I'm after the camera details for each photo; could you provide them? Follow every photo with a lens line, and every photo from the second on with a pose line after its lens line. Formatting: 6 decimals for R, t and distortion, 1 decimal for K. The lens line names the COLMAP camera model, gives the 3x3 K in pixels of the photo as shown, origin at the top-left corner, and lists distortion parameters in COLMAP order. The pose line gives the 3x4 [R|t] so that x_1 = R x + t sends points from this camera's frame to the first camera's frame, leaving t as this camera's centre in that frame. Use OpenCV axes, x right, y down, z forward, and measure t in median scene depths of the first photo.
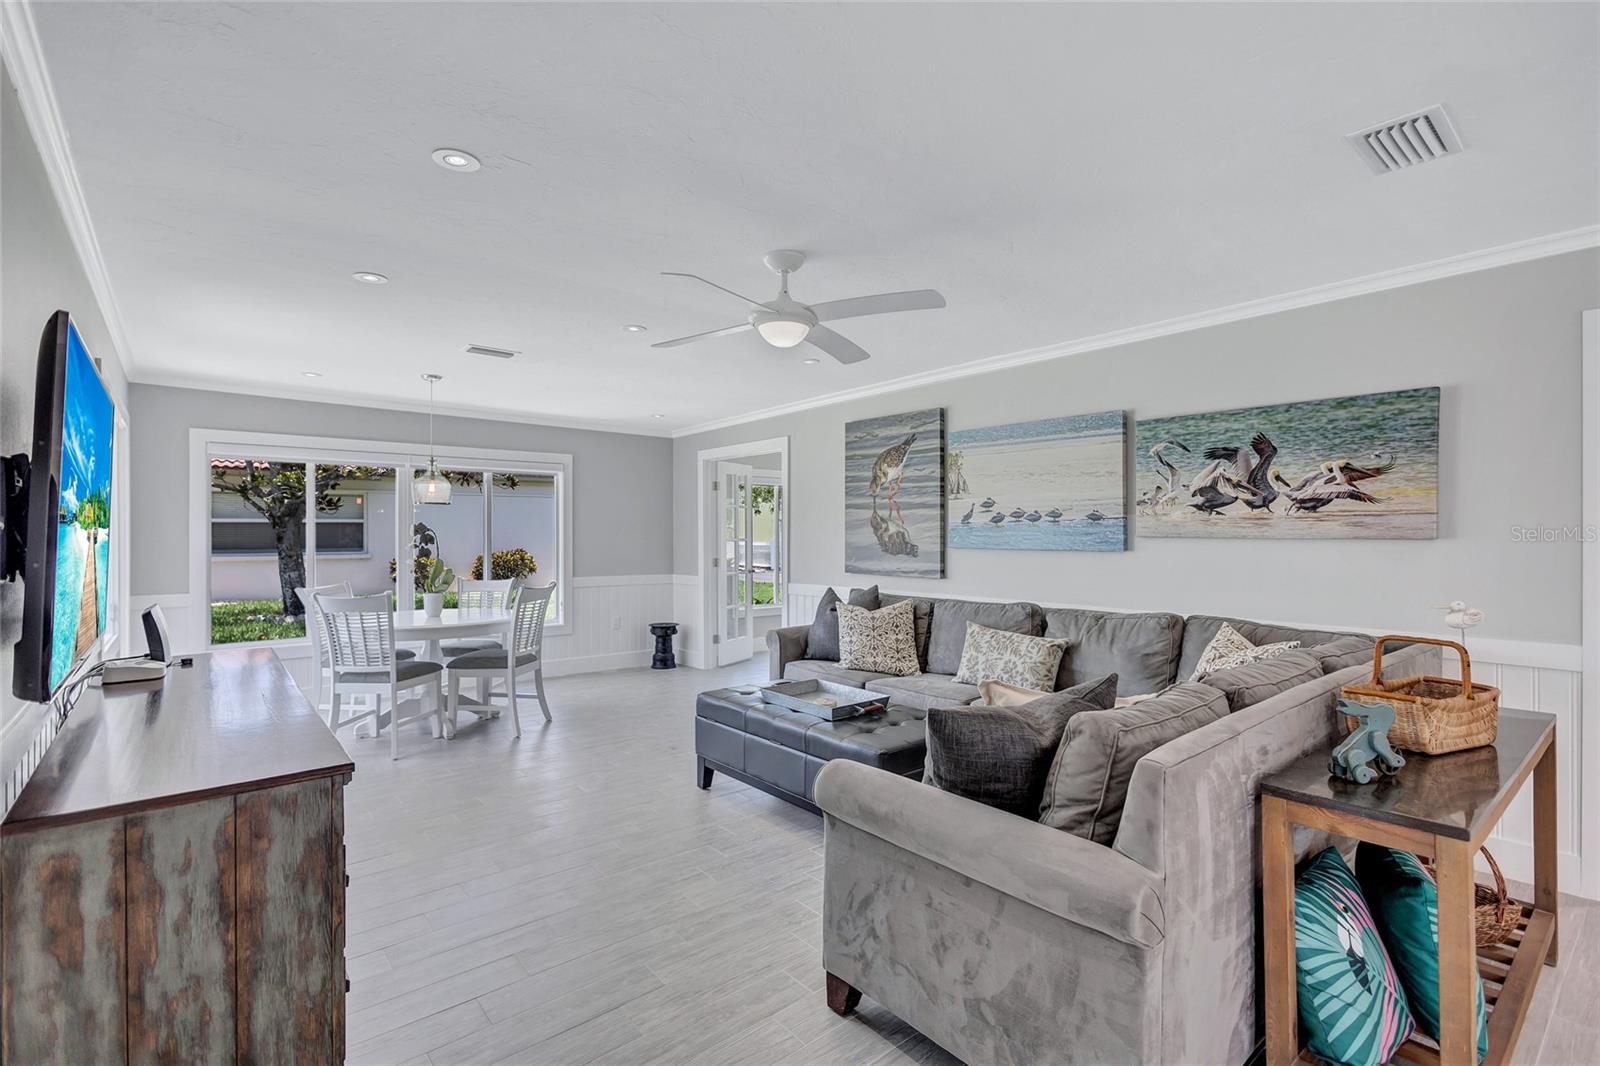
lens RADIAL K [[743.9, 0, 800.0], [0, 743.9, 533.0], [0, 0, 1]] dist [0.003083, -0.001961]
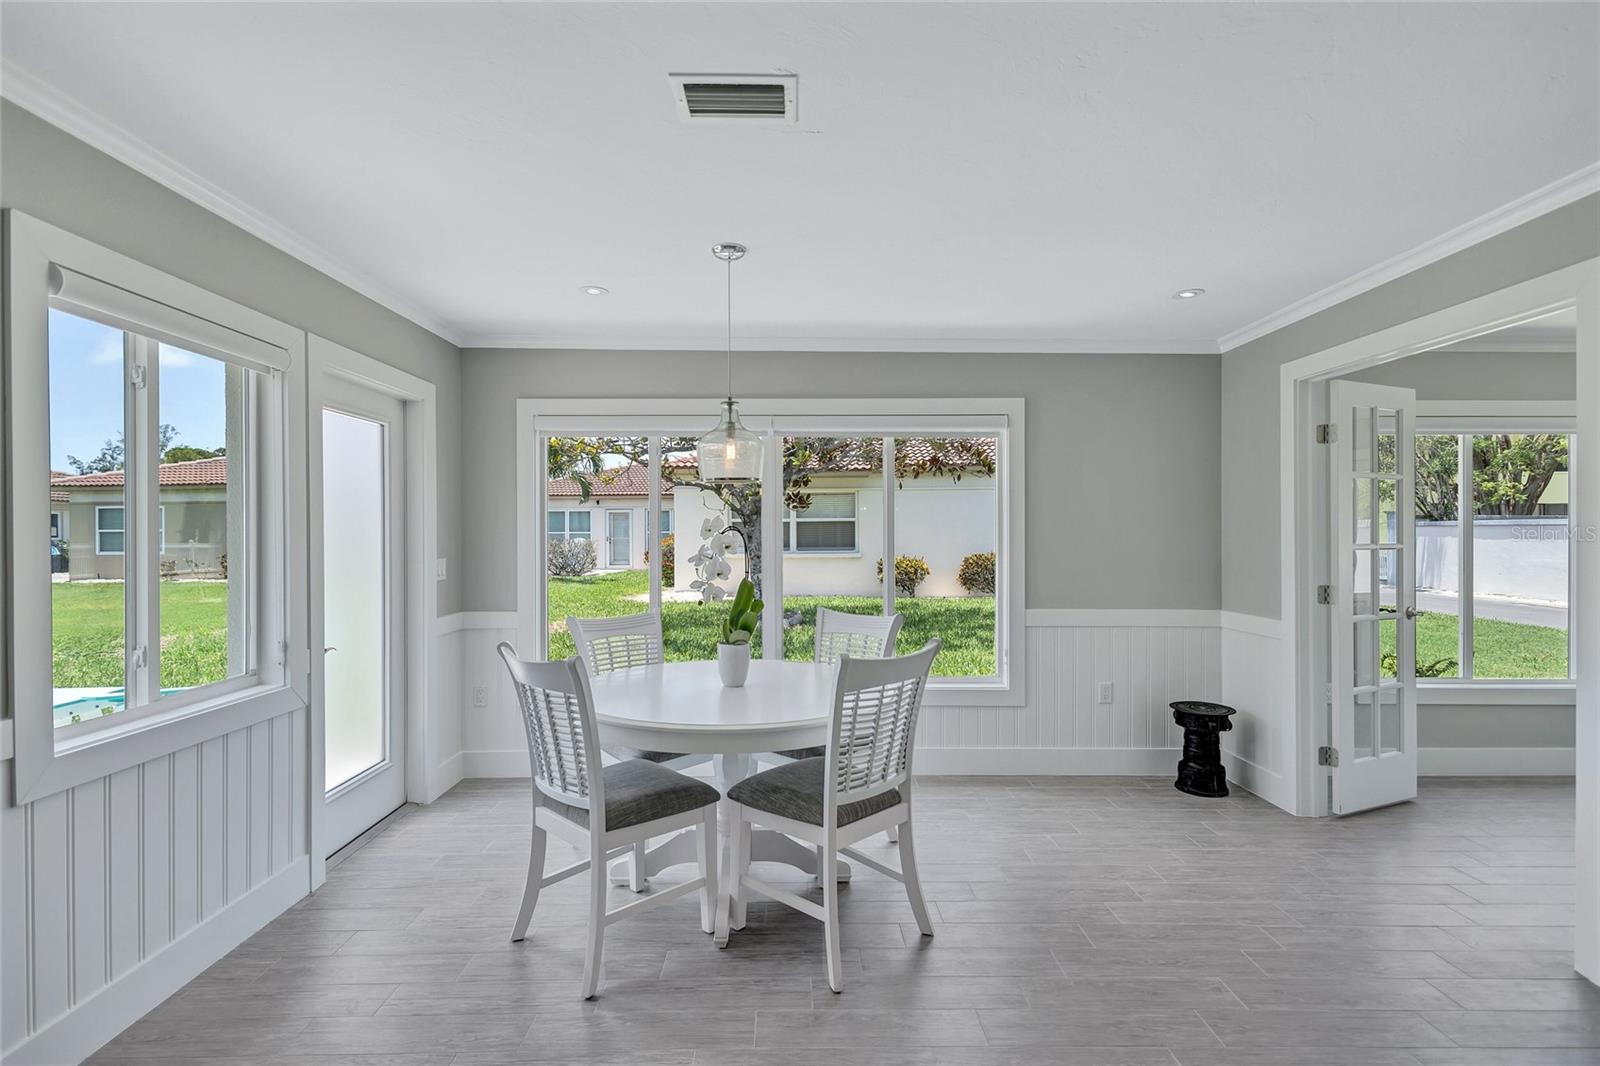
lens RADIAL K [[737.7, 0, 793.0], [0, 737.7, 531.9], [0, 0, 1]] dist [0.018161, -0.010822]
pose [[0.775757, -0.001446, -0.631030, -0.148715], [0.002327, 0.999997, 0.000570, -0.002631], [0.631027, -0.001910, 0.775758, 0.800641]]
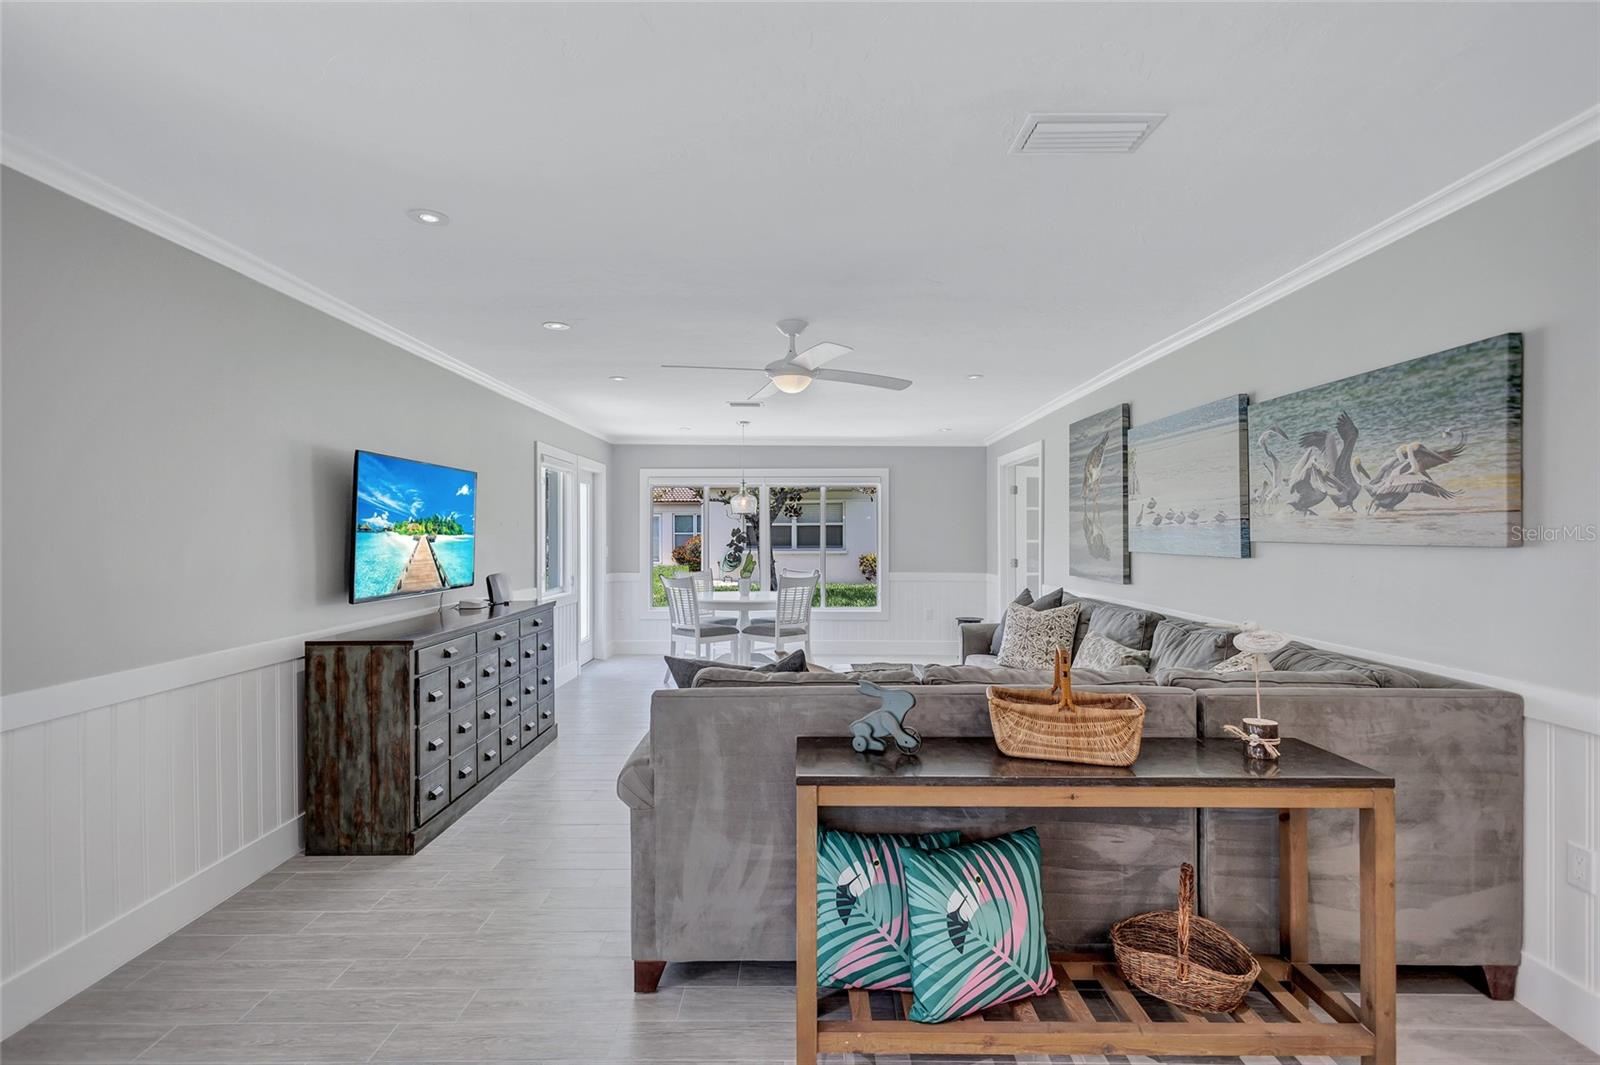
lens RADIAL K [[737.7, 0, 793.0], [0, 737.7, 531.4], [0, 0, 1]] dist [0.018161, -0.010822]
pose [[0.762332, -0.002230, -0.647183, 0.620428], [0.000813, 0.999997, -0.002488, -0.004613], [0.647186, 0.001370, 0.762331, 0.014314]]
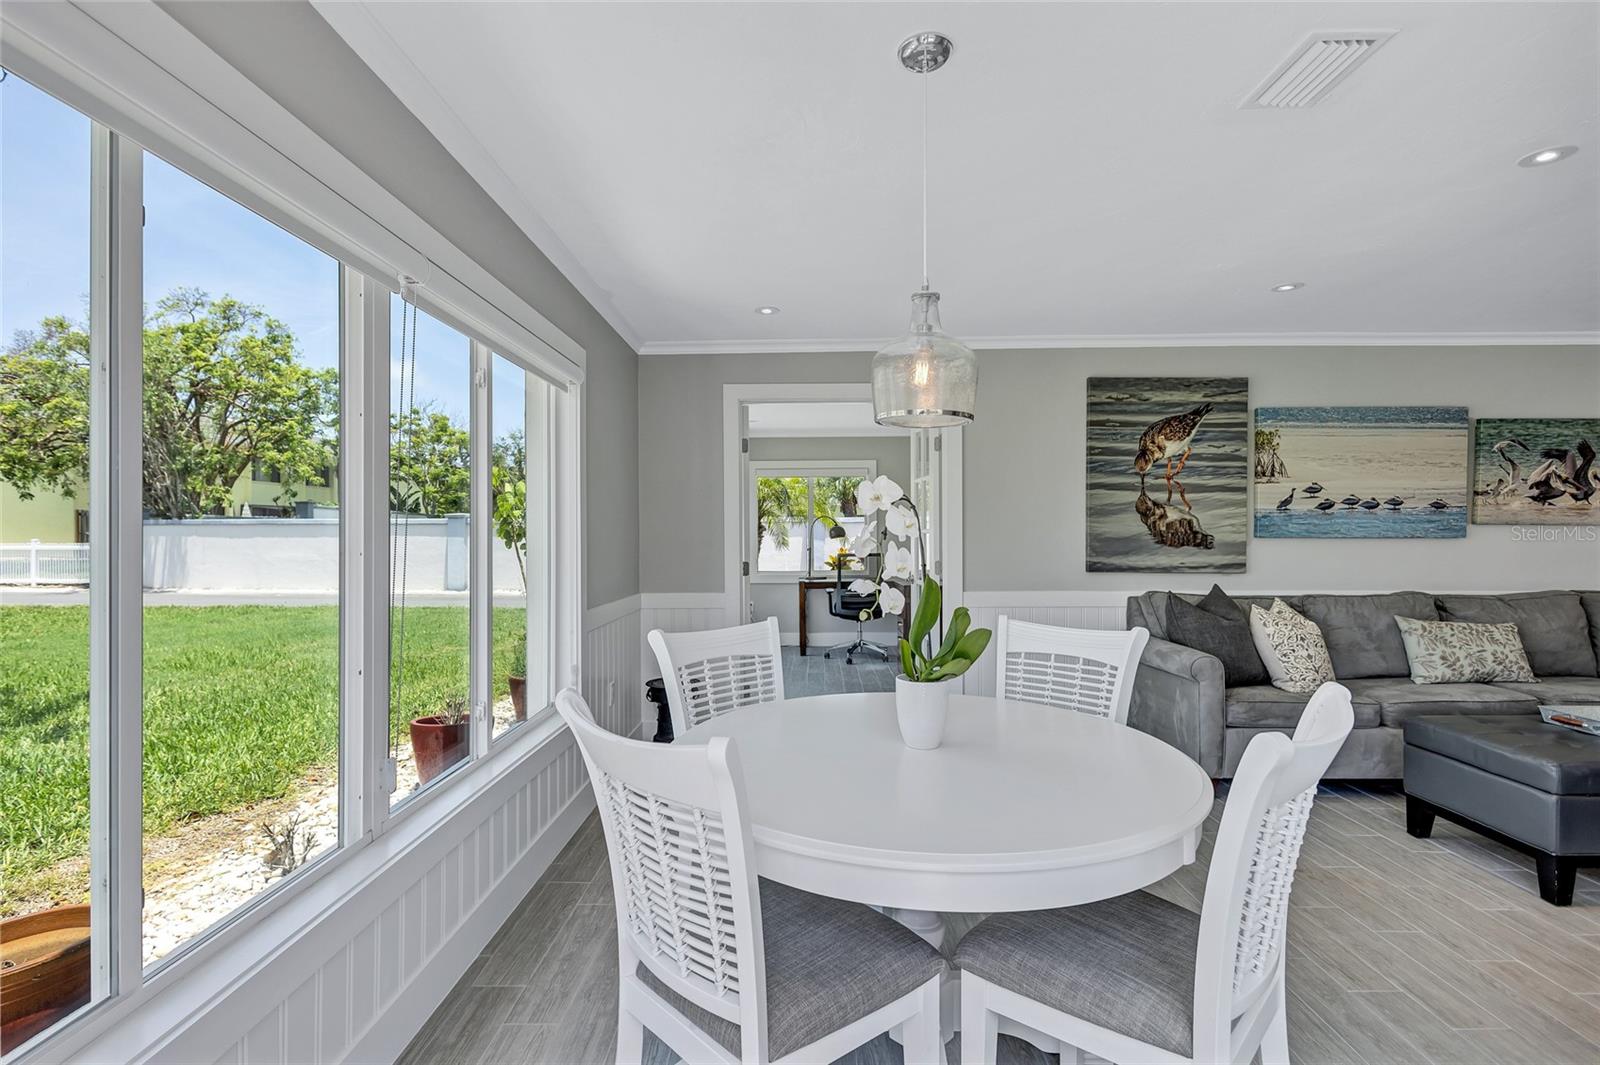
lens RADIAL K [[737.7, 0, 793.0], [0, 737.7, 531.4], [0, 0, 1]] dist [0.018161, -0.010822]
pose [[0.646213, 0.000191, 0.763157, -1.068314], [-0.000058, 1.000000, -0.000201, 0.016749], [-0.763157, 0.000085, 0.646213, 1.095803]]
